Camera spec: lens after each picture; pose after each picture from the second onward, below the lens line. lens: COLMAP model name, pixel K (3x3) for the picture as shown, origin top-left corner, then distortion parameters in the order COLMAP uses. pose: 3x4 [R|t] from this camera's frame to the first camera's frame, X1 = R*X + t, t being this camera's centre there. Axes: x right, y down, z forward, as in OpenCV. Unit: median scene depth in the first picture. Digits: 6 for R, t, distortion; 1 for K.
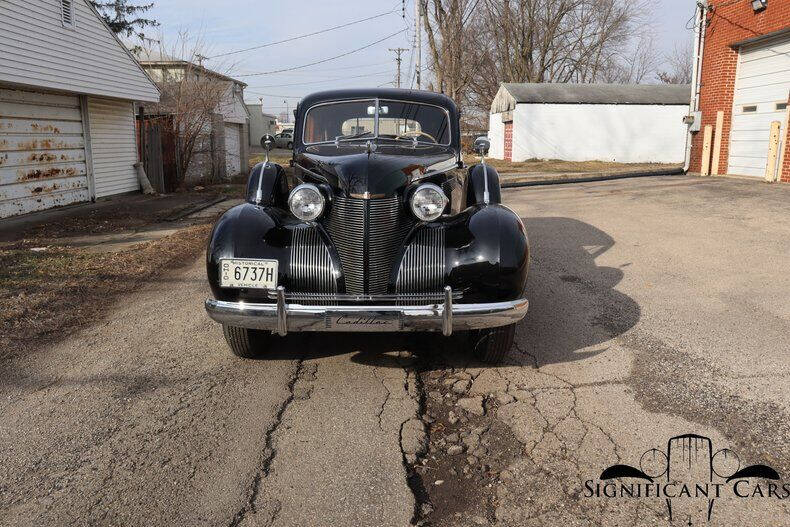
lens RADIAL K [[587.5, 0, 397.1], [0, 587.5, 260.7], [0, 0, 1]] dist [-0.101475, 0.077640]
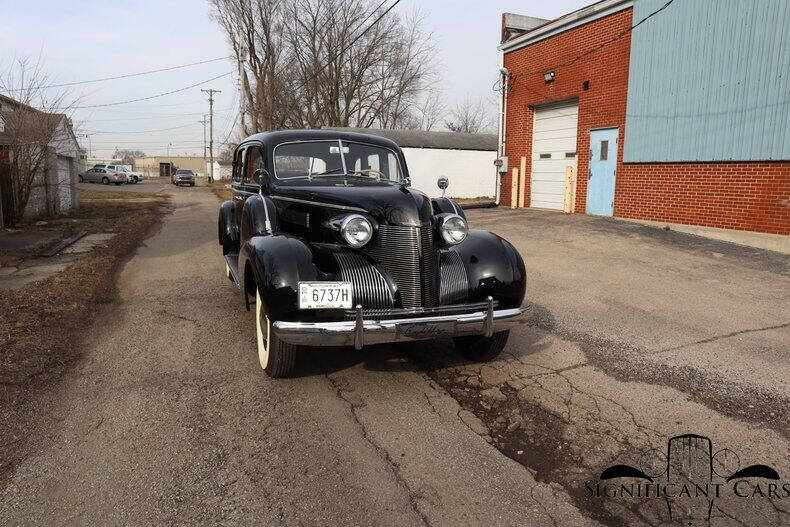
lens RADIAL K [[544.3, 0, 395.0], [0, 544.3, 263.5], [0, 0, 1]] dist [-0.118565, 0.072088]
pose [[0.940428, -0.032914, 0.338395, -0.294418], [0.048451, 0.998119, -0.037567, 0.004464], [-0.336522, 0.051725, 0.940254, -0.003572]]
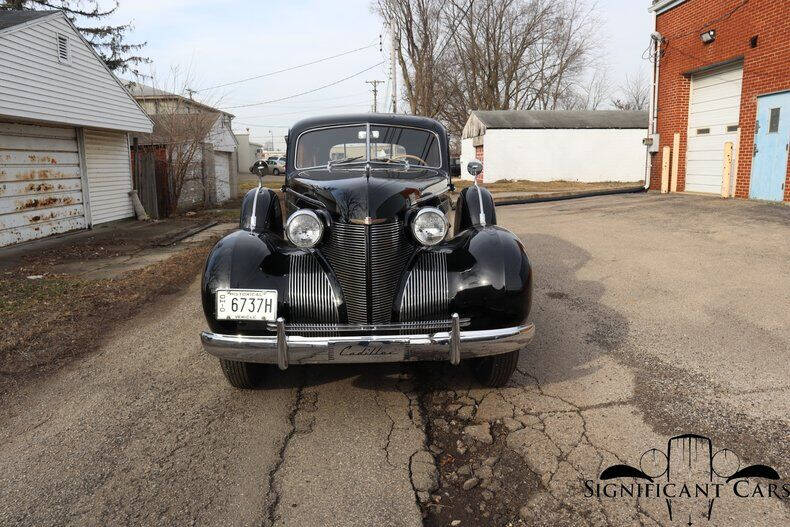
lens RADIAL K [[544.3, 0, 395.0], [0, 544.3, 263.5], [0, 0, 1]] dist [-0.118565, 0.072088]
pose [[0.999158, -0.022449, 0.034331, -0.024933], [0.023247, 0.999465, -0.023021, -0.012116], [-0.033796, 0.023800, 0.999145, 0.067858]]
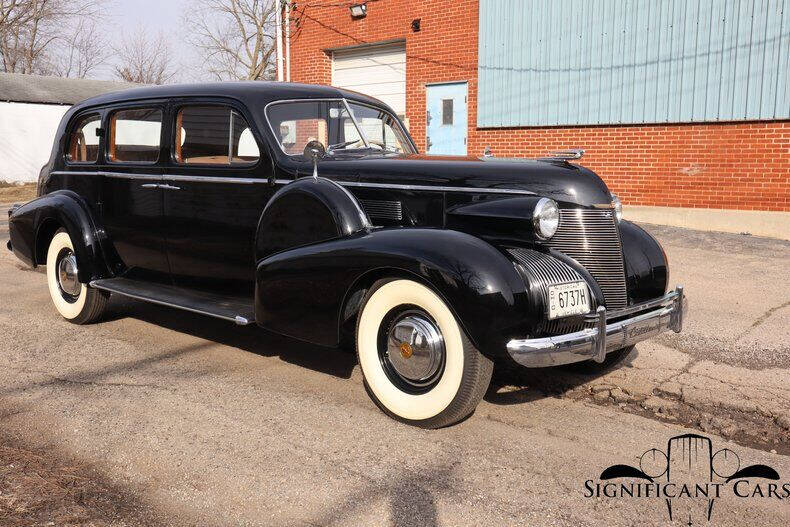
lens RADIAL K [[794.7, 0, 397.0], [0, 794.7, 263.5], [0, 0, 1]] dist [0.000110, 0.025650]
pose [[0.681666, -0.093126, 0.725712, -0.793579], [0.144878, 0.989408, -0.009120, -0.034737], [-0.717176, 0.111356, 0.687938, 0.226151]]
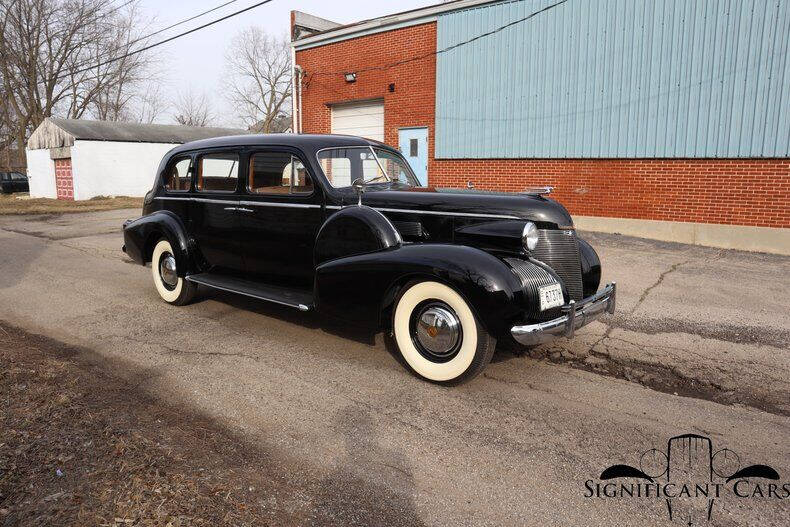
lens RADIAL K [[544.3, 0, 395.0], [0, 544.3, 263.5], [0, 0, 1]] dist [-0.118565, 0.072088]
pose [[0.638706, -0.119572, 0.760103, -0.816162], [0.150289, 0.988212, 0.029169, -0.079150], [-0.754631, 0.095605, 0.649147, 0.314764]]
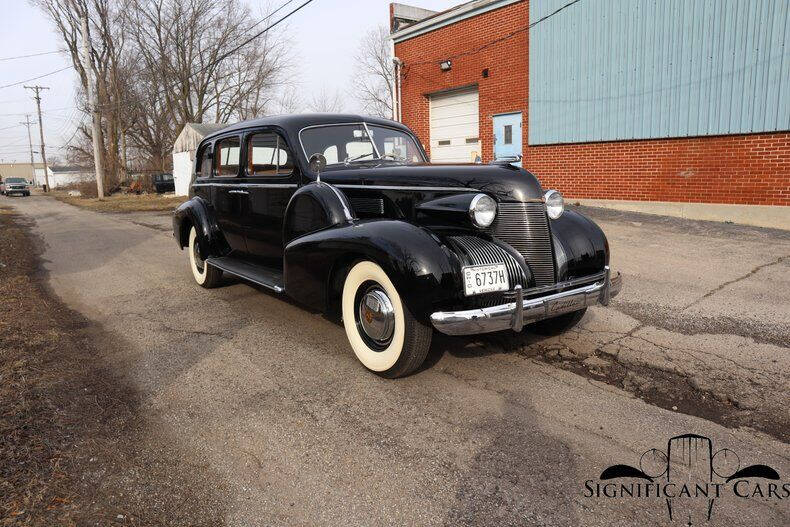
lens RADIAL K [[544.3, 0, 395.0], [0, 544.3, 263.5], [0, 0, 1]] dist [-0.118565, 0.072088]
pose [[0.812154, -0.115549, 0.571887, -0.577209], [0.142158, 0.989842, -0.001887, -0.015761], [-0.565860, 0.082831, 0.820330, 0.187479]]
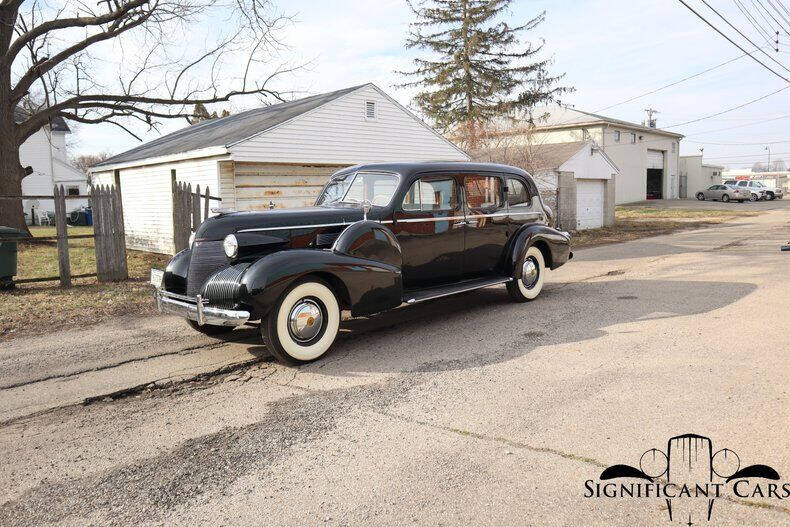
lens RADIAL K [[587.5, 0, 397.1], [0, 587.5, 260.7], [0, 0, 1]] dist [-0.101475, 0.077640]
pose [[0.703519, 0.053756, -0.708640, 0.994771], [-0.116639, 0.992348, -0.040519, -0.032304], [0.701039, 0.111161, 0.704406, 0.134482]]
